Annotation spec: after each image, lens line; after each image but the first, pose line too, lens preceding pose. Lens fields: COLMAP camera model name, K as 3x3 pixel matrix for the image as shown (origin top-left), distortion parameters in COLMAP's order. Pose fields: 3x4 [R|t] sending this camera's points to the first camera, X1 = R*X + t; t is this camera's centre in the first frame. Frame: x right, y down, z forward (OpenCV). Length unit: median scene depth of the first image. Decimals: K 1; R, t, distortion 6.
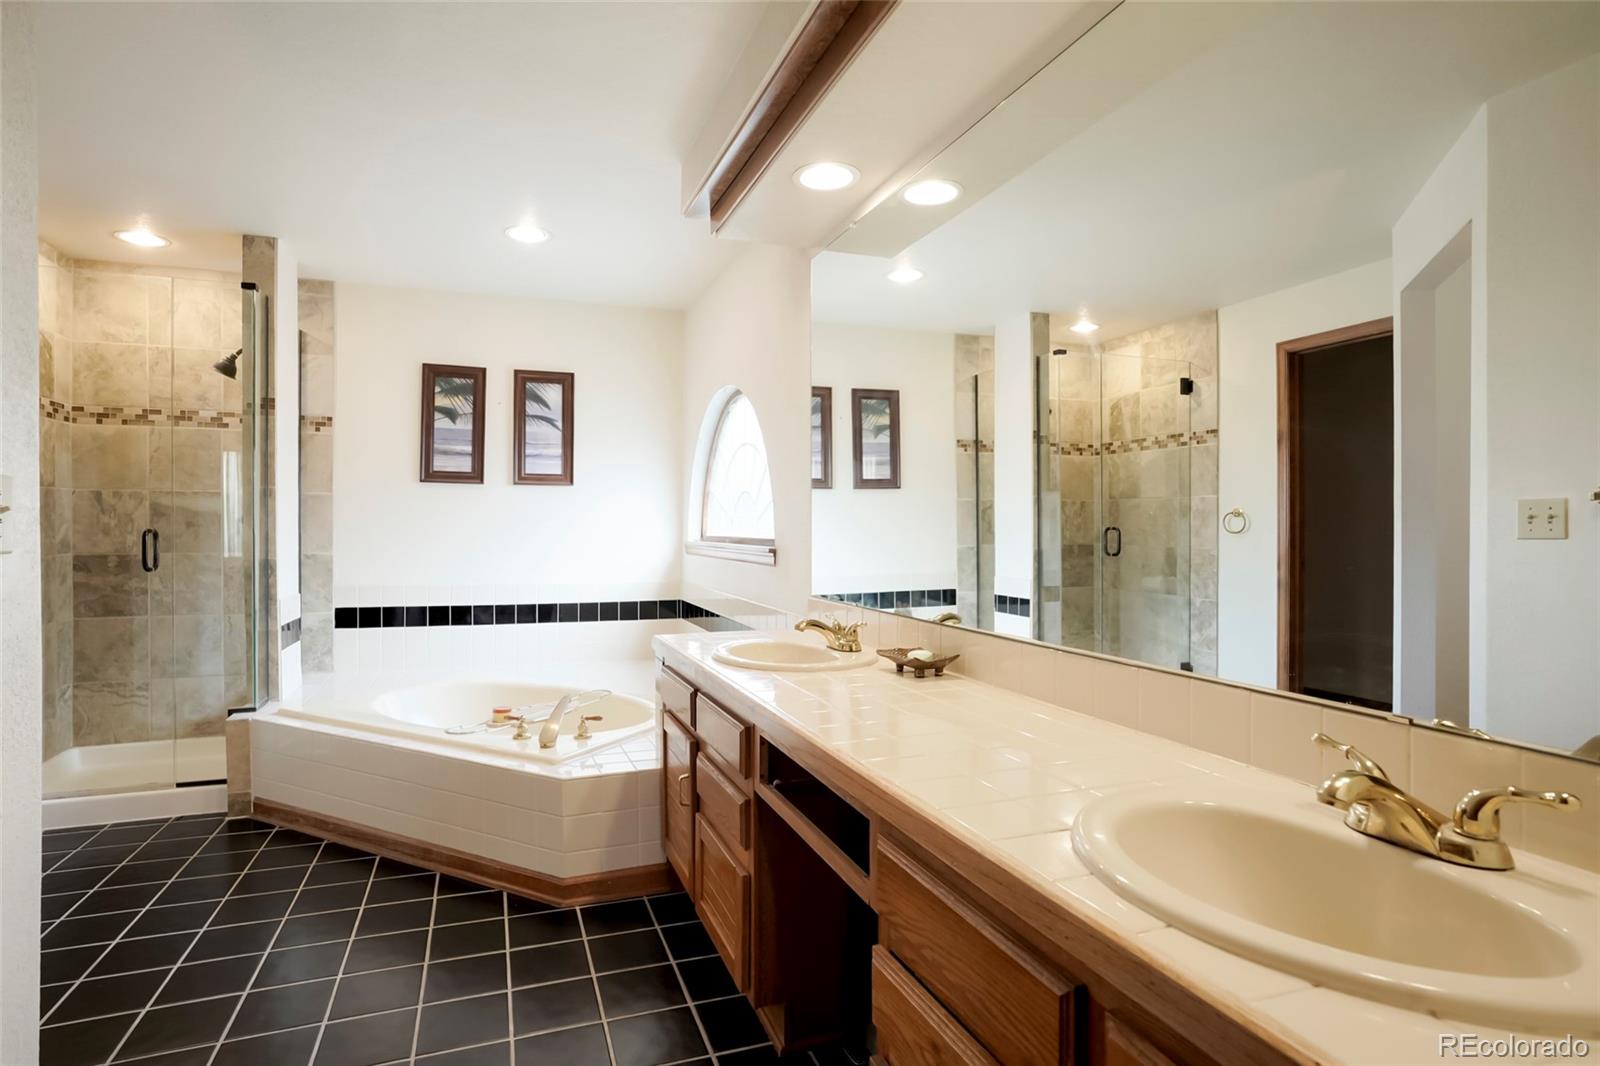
lens RADIAL K [[834.3, 0, 793.5], [0, 834.3, 537.0], [0, 0, 1]] dist [-0.024919, 0.014657]
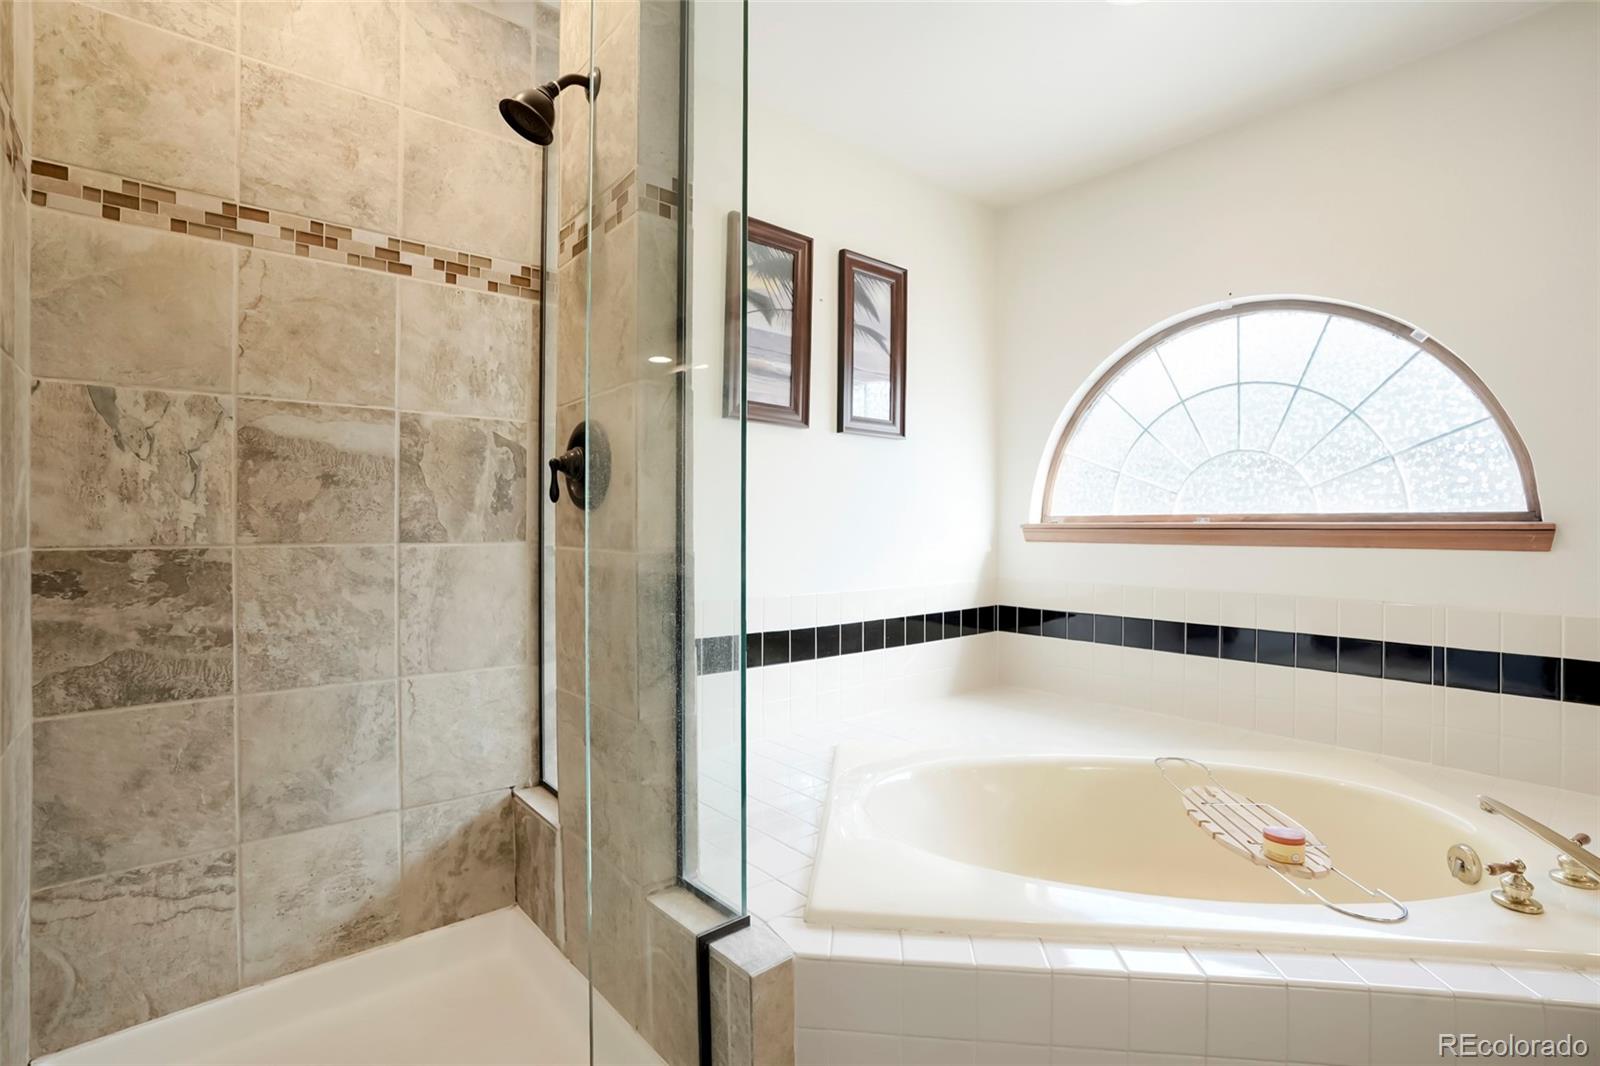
lens RADIAL K [[751.0, 0, 791.0], [0, 751.0, 527.5], [0, 0, 1]] dist [-0.037559, 0.014408]
pose [[0.941499, -0.001864, 0.337011, -0.640692], [0.004405, 0.999967, -0.006774, 0.014148], [-0.336987, 0.007862, 0.941476, 0.550829]]
